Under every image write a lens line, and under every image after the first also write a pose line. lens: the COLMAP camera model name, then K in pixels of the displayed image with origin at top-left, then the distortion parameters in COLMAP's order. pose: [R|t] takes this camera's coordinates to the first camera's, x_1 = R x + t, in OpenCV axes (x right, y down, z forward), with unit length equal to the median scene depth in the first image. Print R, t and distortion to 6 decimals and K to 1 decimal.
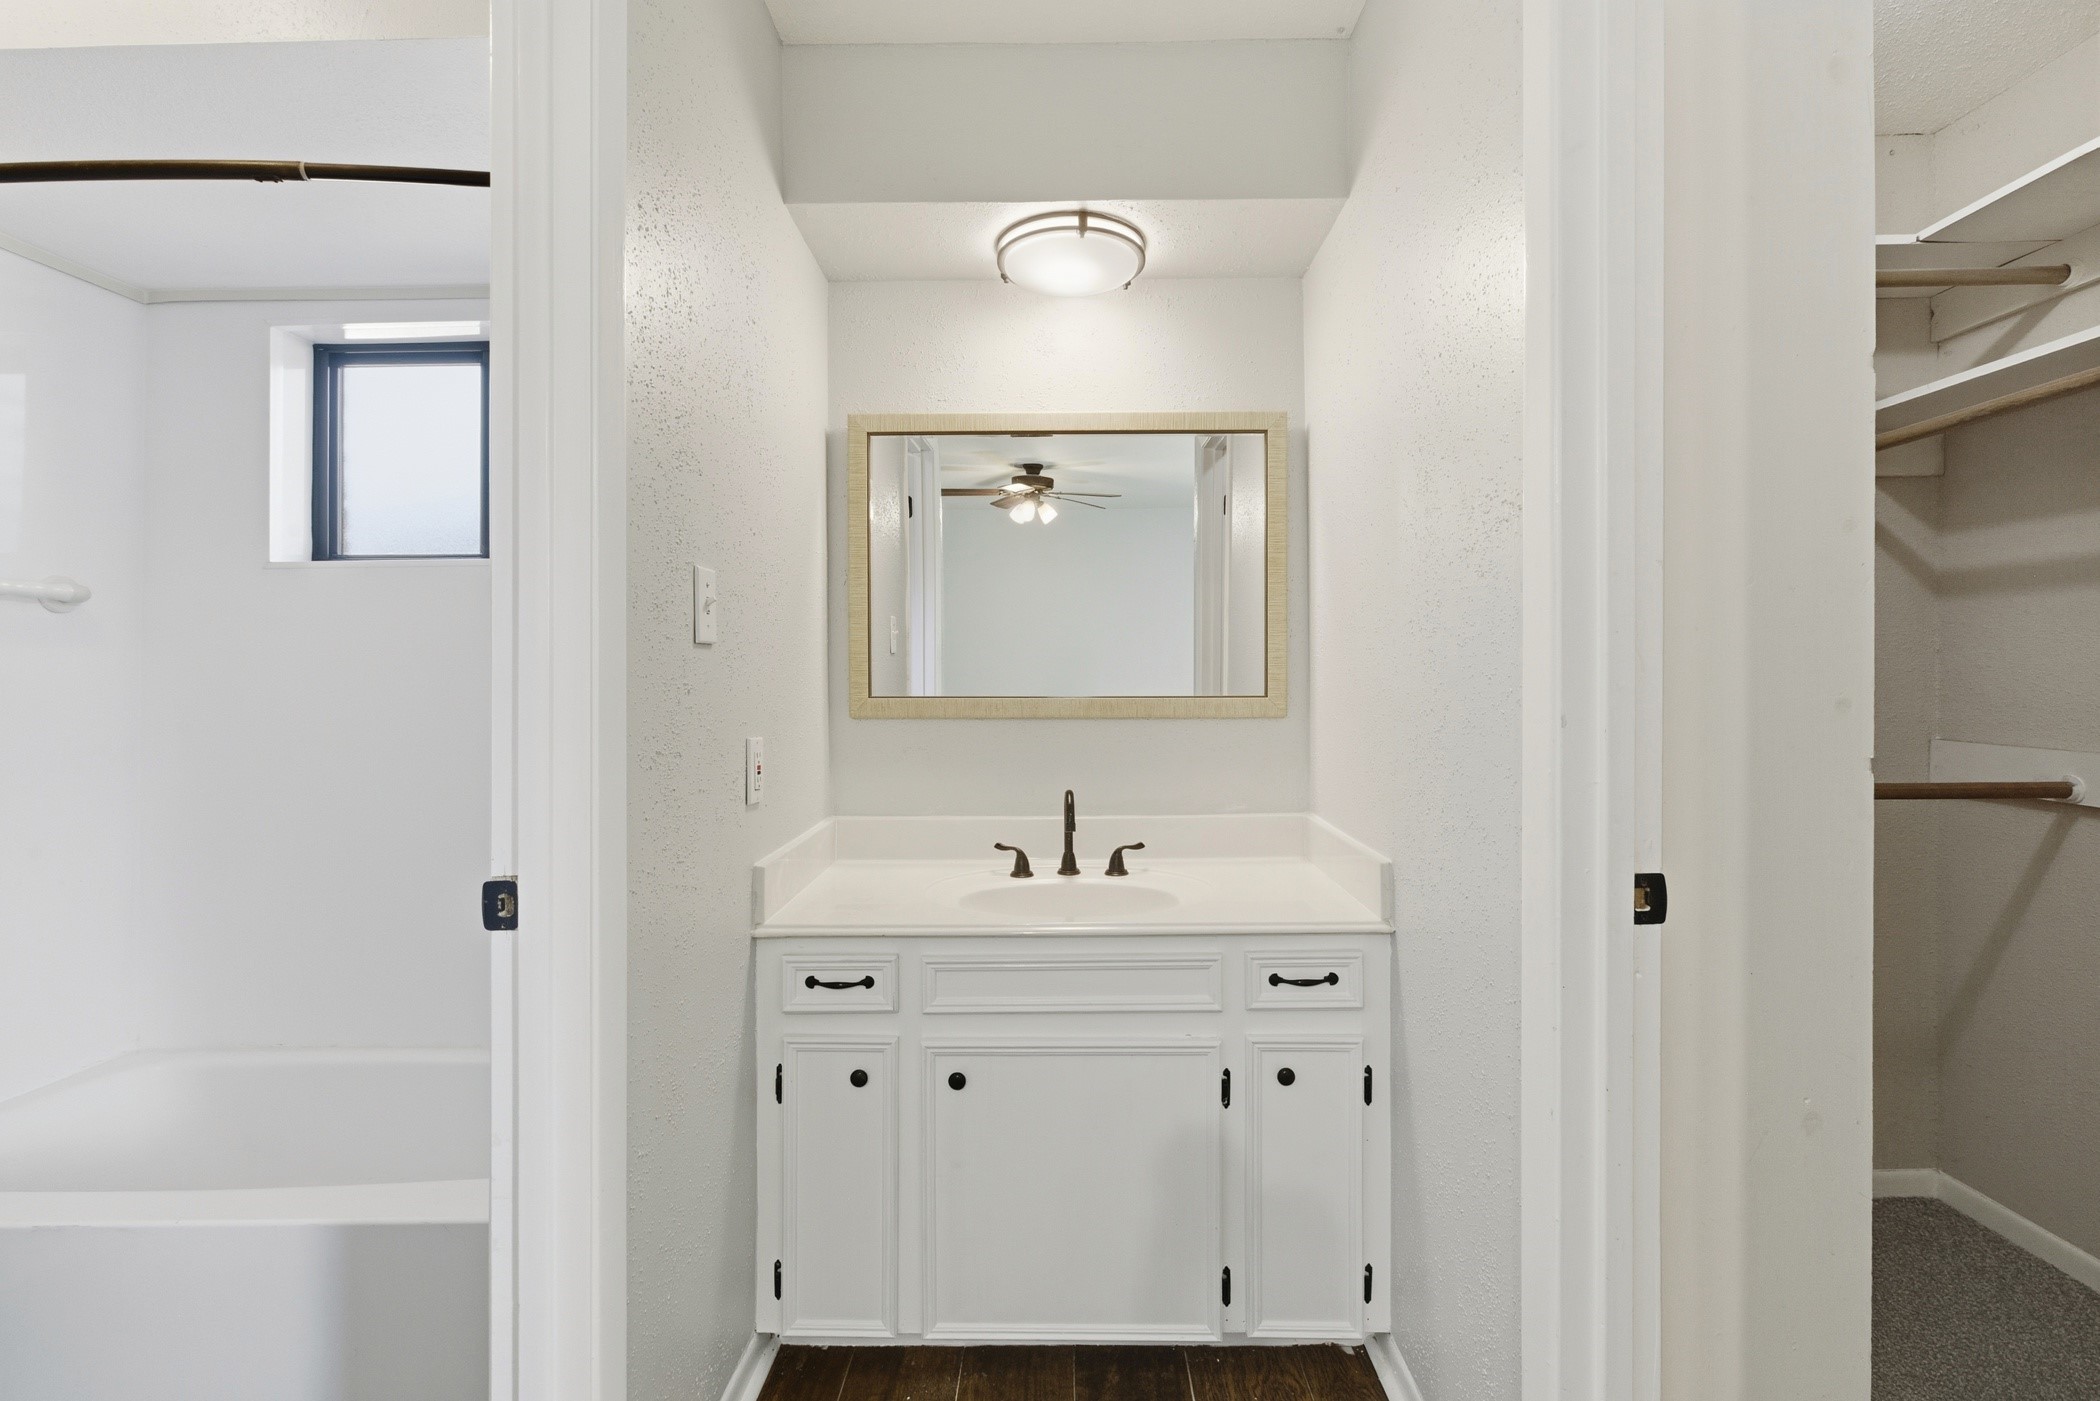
lens RADIAL K [[956.5, 0, 1042.5], [0, 956.5, 673.2], [0, 0, 1]] dist [0.002466, 0.000612]
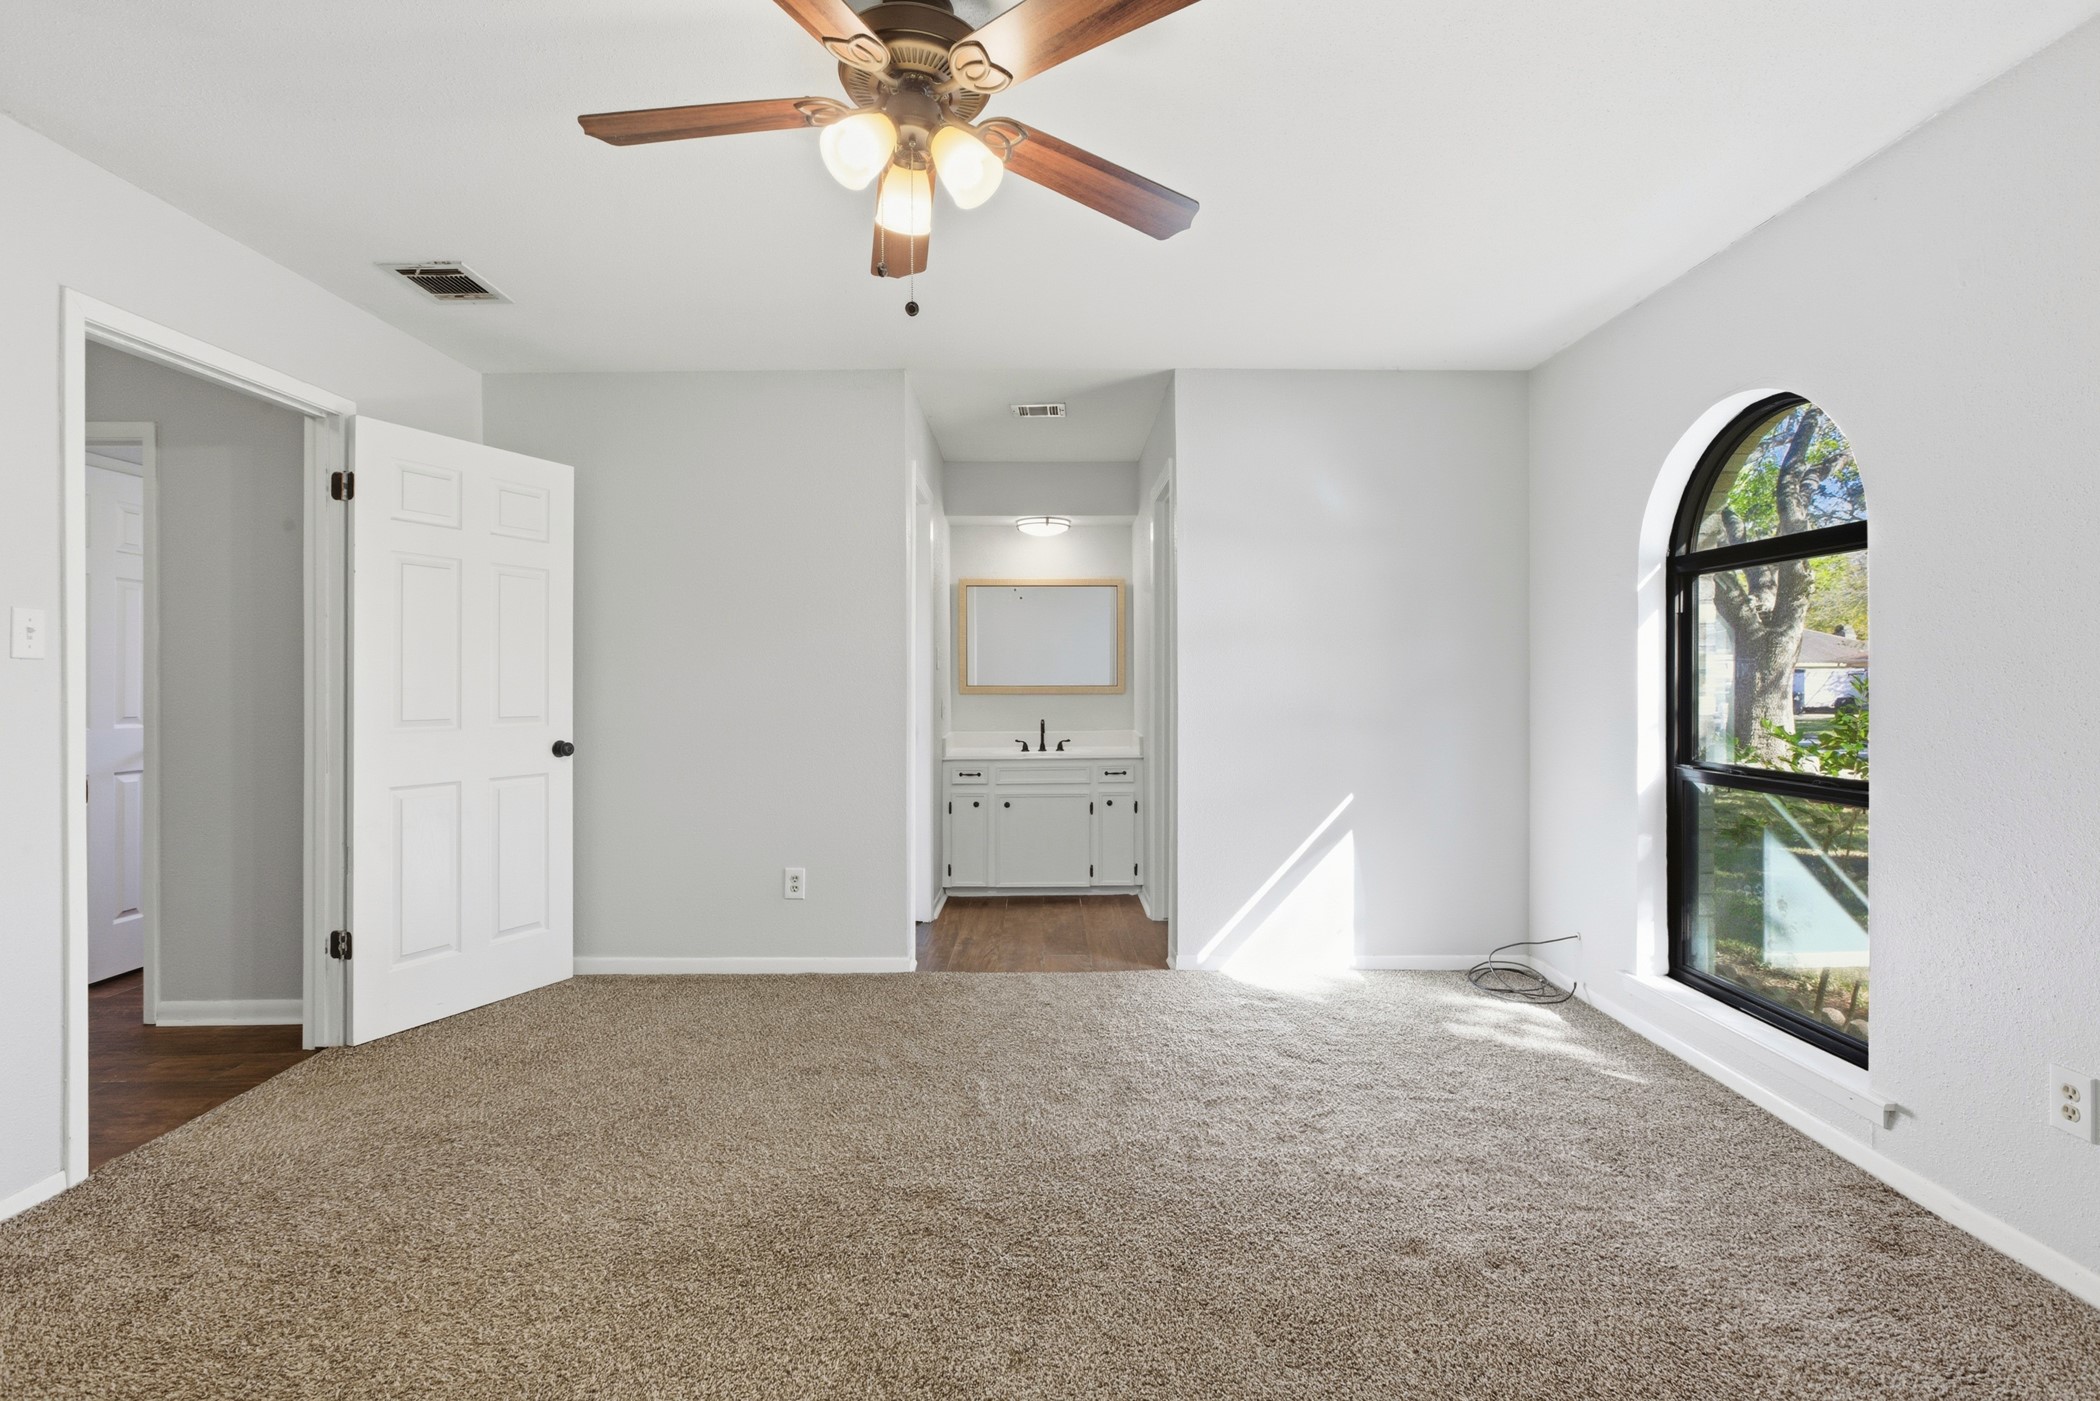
lens RADIAL K [[956.5, 0, 1042.5], [0, 956.5, 673.2], [0, 0, 1]] dist [0.002466, 0.000612]
pose [[0.999716, 0.003406, 0.023571, -0.046161], [-0.003324, 0.999988, -0.003530, -0.001686], [-0.023583, 0.003451, 0.999716, -2.129572]]
